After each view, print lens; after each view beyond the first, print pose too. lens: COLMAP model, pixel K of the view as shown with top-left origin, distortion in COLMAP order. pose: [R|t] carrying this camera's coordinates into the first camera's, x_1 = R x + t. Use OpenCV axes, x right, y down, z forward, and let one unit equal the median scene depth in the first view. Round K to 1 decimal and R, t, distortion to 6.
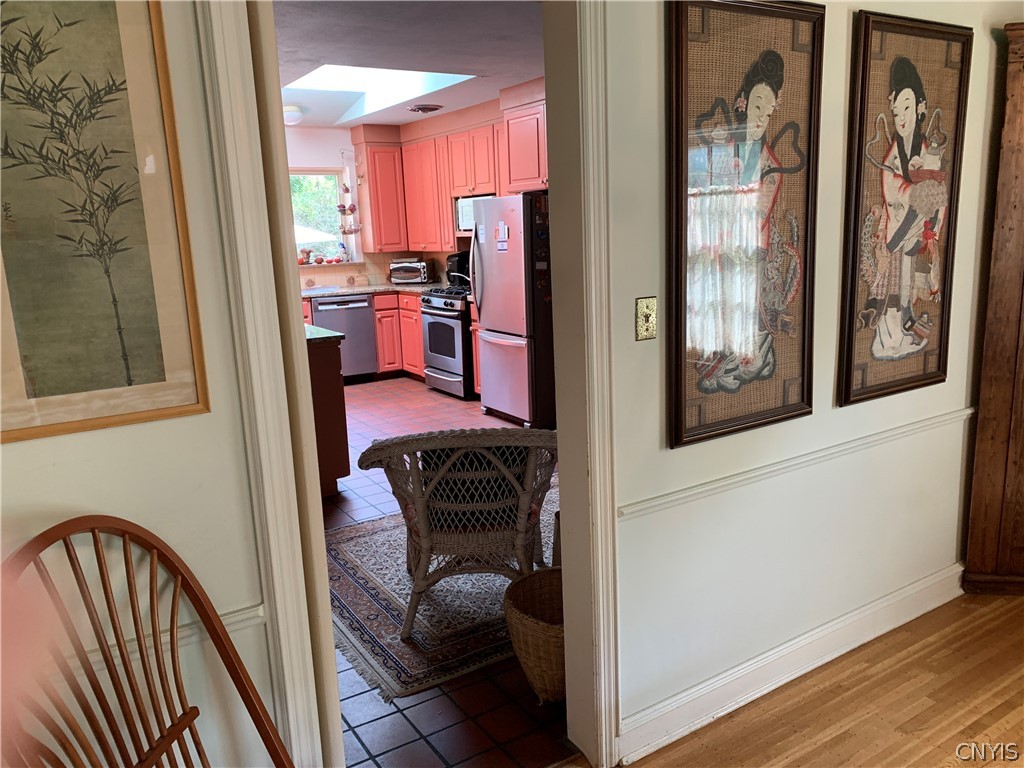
lens RADIAL K [[776.2, 0, 513.9], [0, 776.2, 383.2], [0, 0, 1]] dist [0.003082, 0.001537]
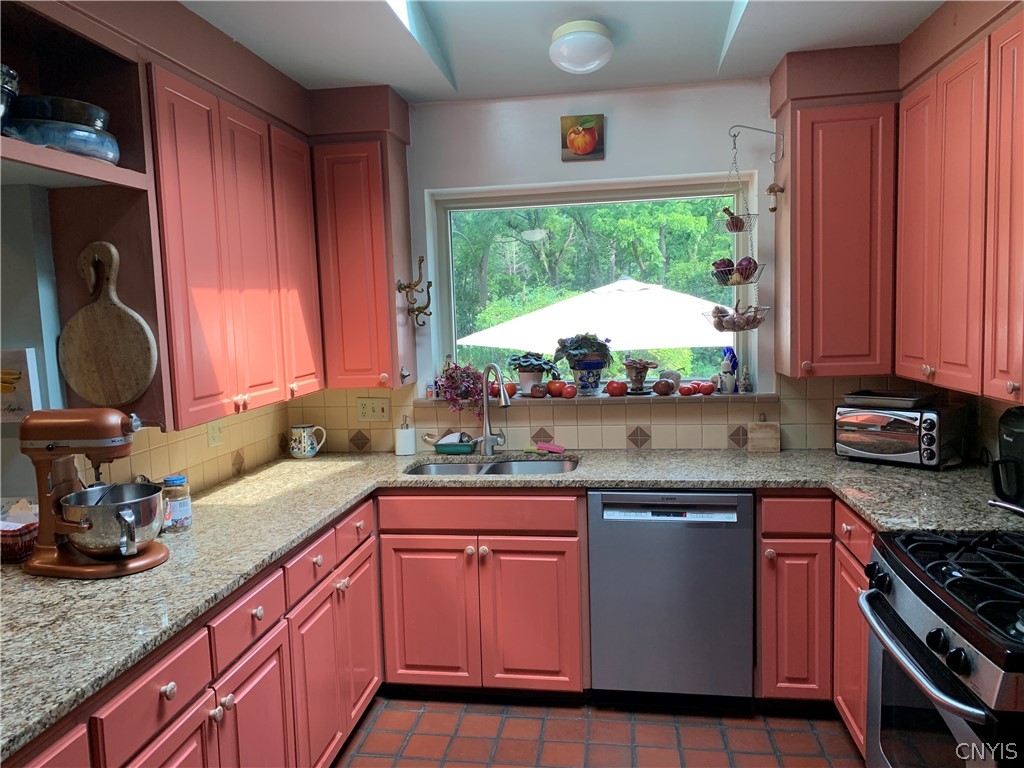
lens RADIAL K [[776.2, 0, 511.5], [0, 776.2, 391.6], [0, 0, 1]] dist [0.003082, 0.001537]
pose [[0.747798, 0.076883, -0.659460, -0.026329], [-0.126463, 0.991582, -0.027801, -0.132707], [0.651771, 0.104187, 0.751225, 0.615075]]
